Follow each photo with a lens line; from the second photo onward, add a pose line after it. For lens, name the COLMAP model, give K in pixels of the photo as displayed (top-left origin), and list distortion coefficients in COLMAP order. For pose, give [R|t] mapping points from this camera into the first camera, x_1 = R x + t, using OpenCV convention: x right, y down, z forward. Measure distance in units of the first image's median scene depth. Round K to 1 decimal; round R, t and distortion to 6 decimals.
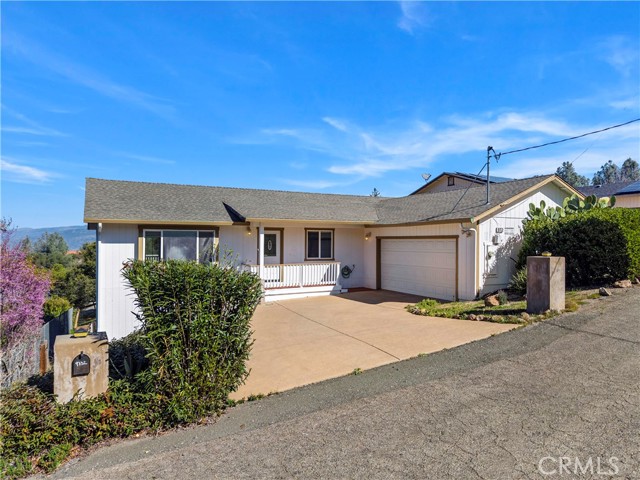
lens RADIAL K [[444.8, 0, 326.5], [0, 444.8, 241.1], [0, 0, 1]] dist [0.003957, 0.000581]
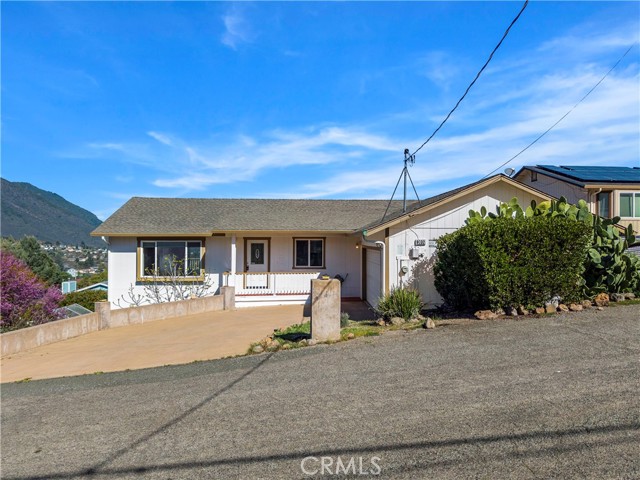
lens RADIAL K [[444.3, 0, 341.0], [0, 444.3, 240.2], [0, 0, 1]] dist [0.004892, 0.000866]
pose [[0.917414, -0.002262, -0.397929, 0.497364], [0.004381, 0.999981, 0.004417, -0.028042], [0.397911, -0.005795, 0.917406, 0.114452]]
